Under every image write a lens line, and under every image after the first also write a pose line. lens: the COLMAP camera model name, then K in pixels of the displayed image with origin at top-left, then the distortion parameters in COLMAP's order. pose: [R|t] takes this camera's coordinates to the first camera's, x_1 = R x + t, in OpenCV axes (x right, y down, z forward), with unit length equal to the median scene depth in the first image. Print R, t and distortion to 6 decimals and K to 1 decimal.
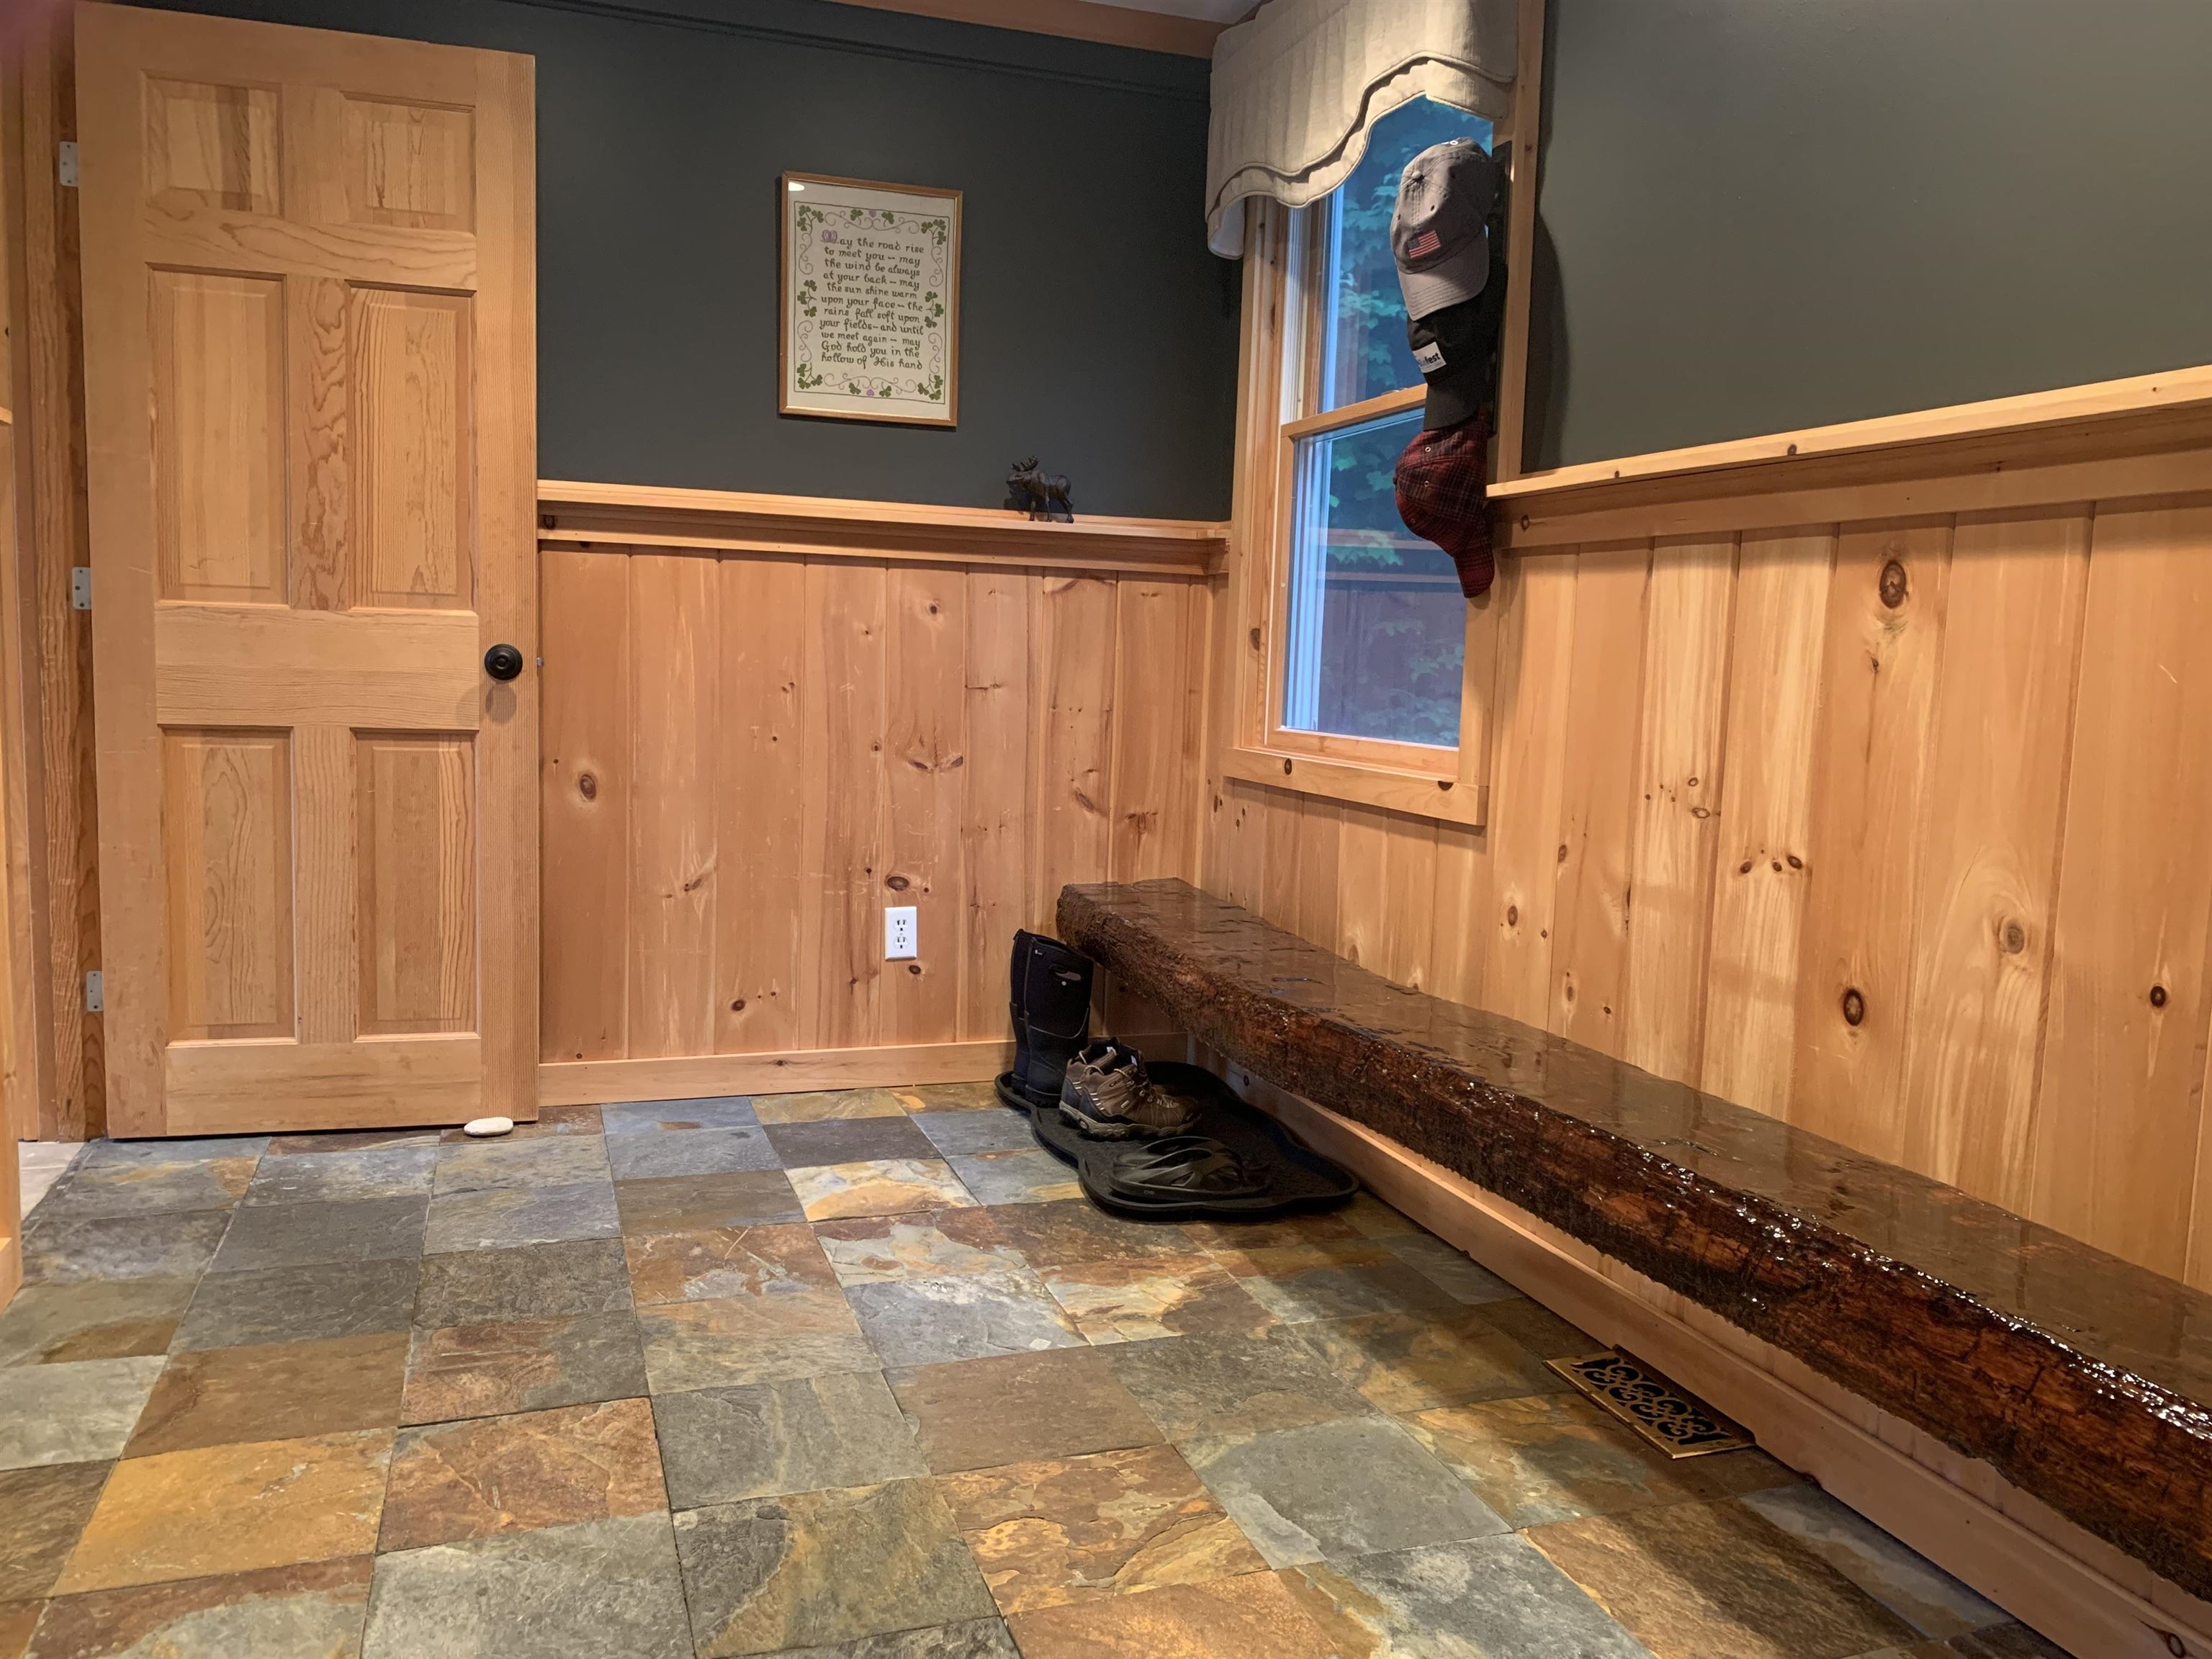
lens RADIAL K [[1714.1, 0, 1106.0], [0, 1714.1, 829.5], [0, 0, 1]] dist [0.055172, -0.072662]
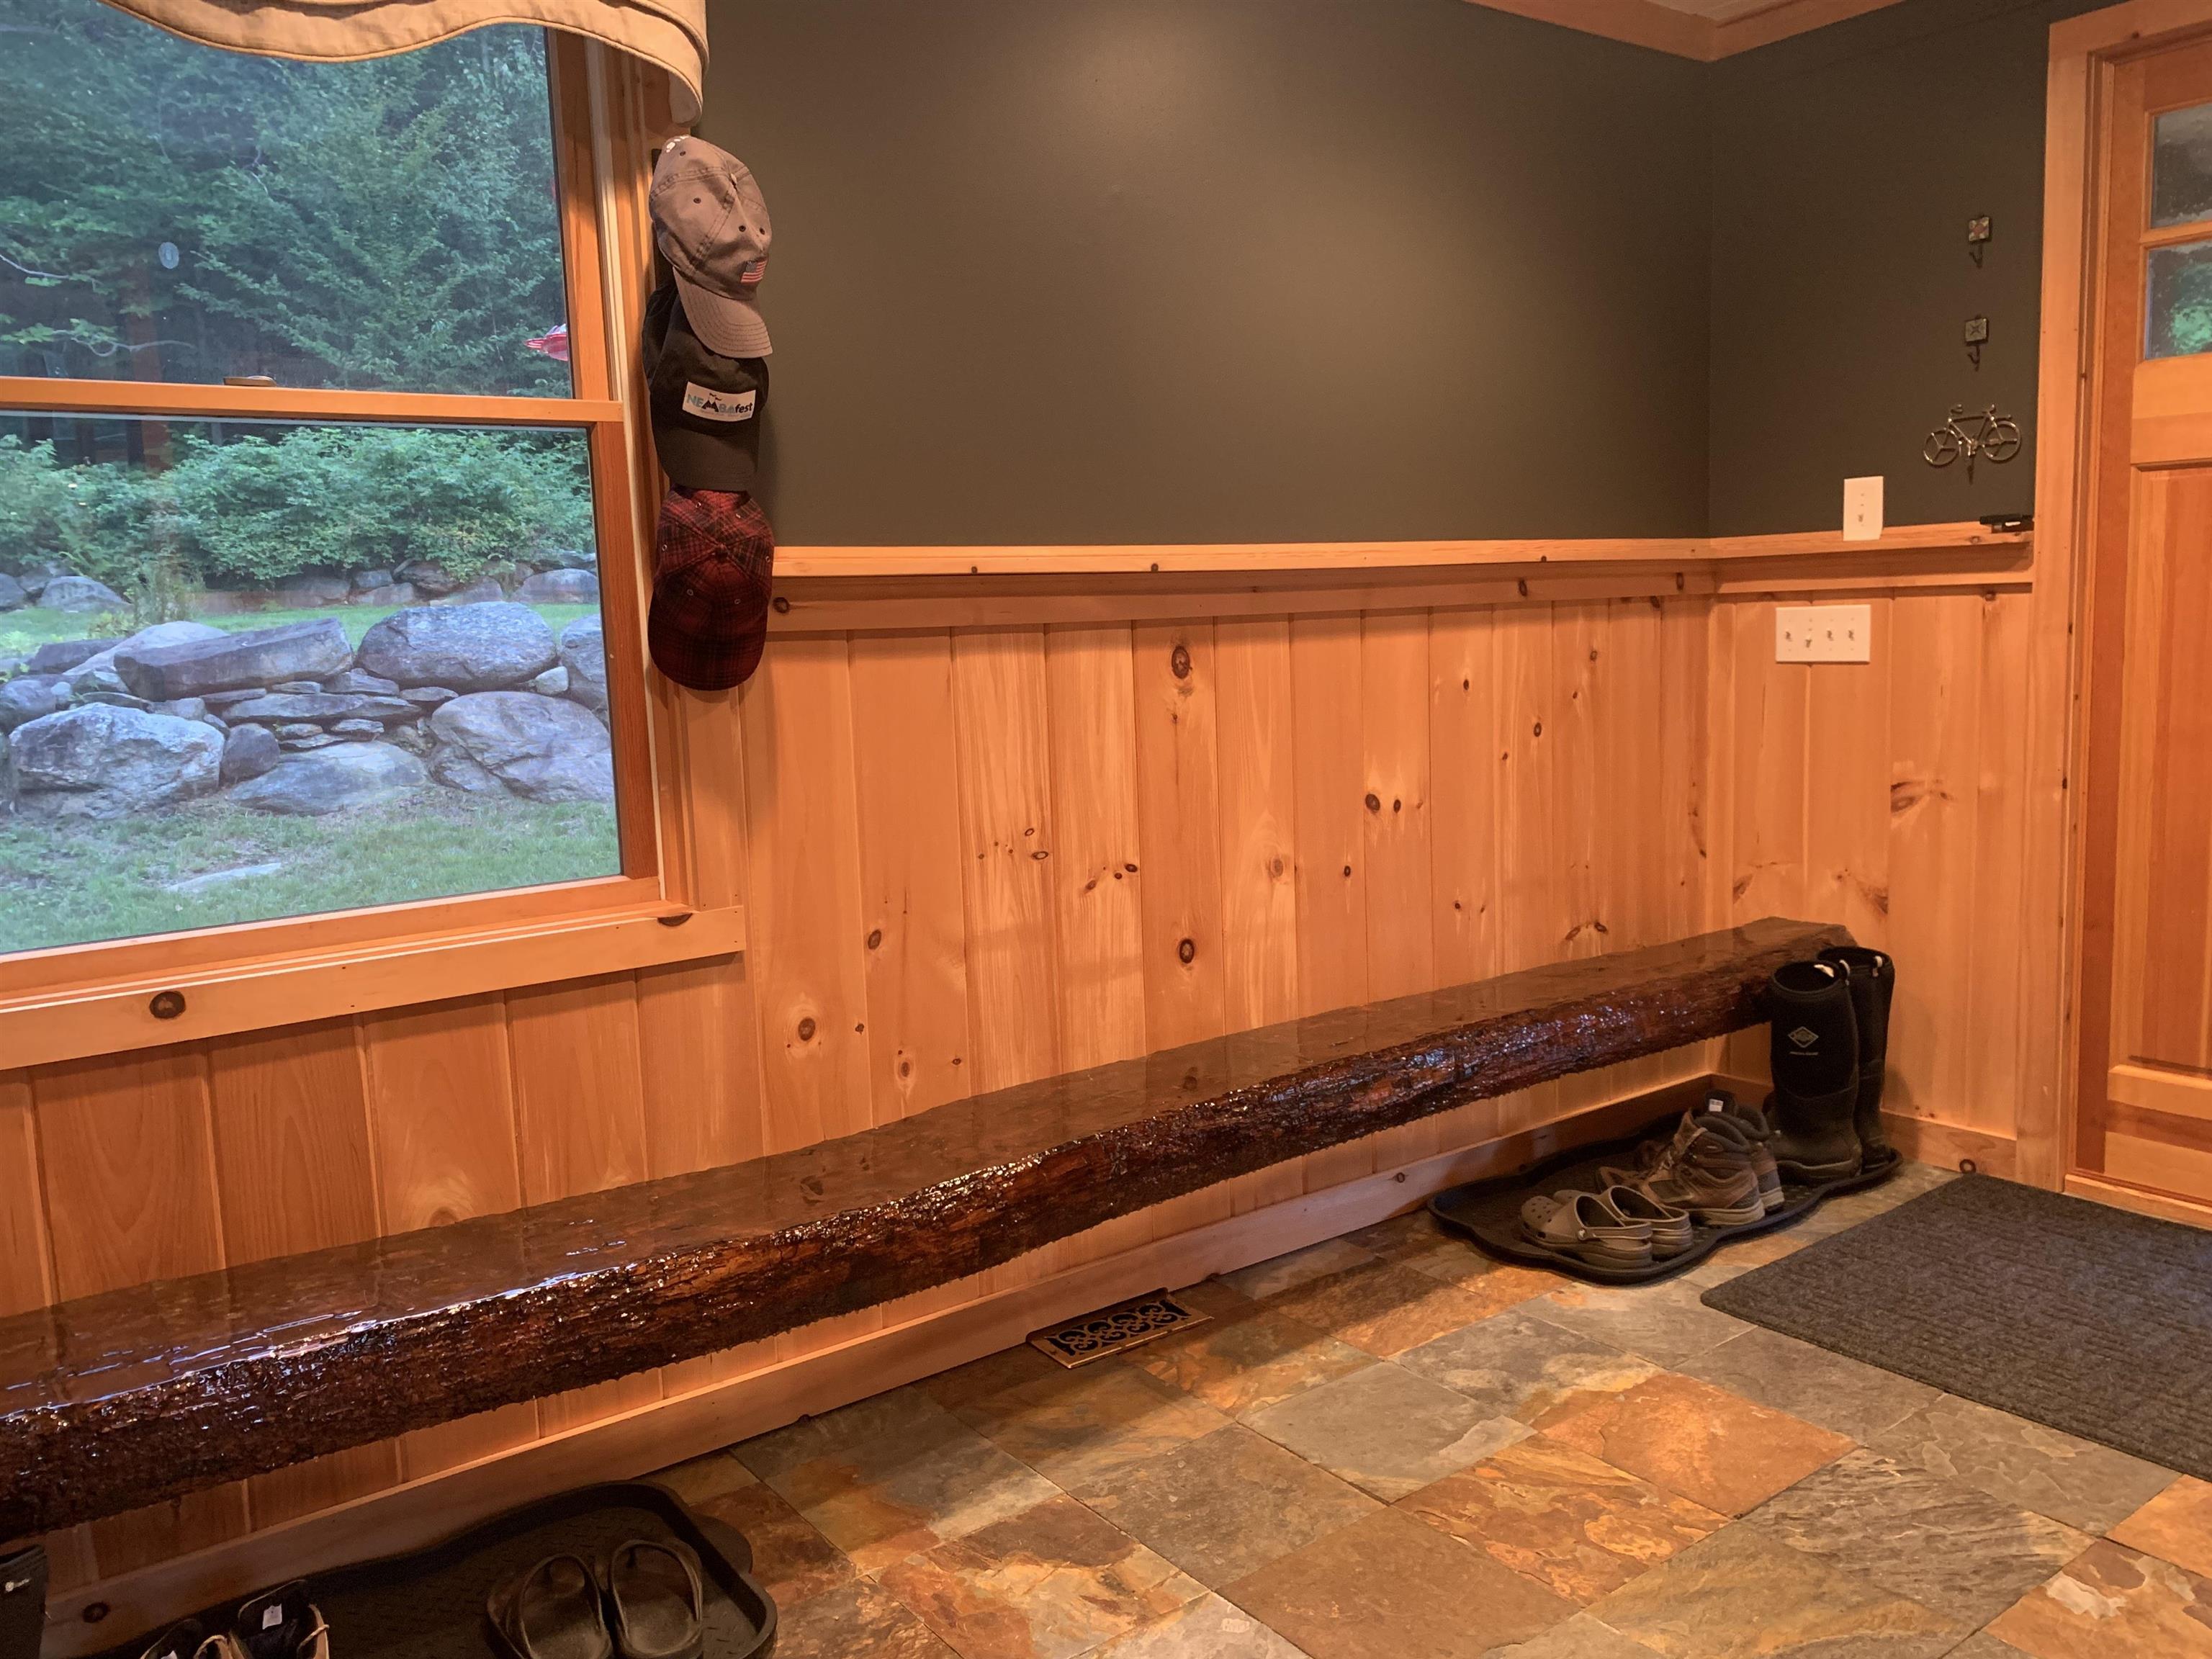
lens RADIAL K [[1711.7, 0, 1104.2], [0, 1711.7, 768.1], [0, 0, 1]] dist [0.055161, -0.080365]
pose [[-0.309965, -0.111510, 0.944186, -0.834384], [0.123359, 0.979986, 0.156236, -0.264318], [-0.942711, 0.164901, -0.290006, 1.367909]]
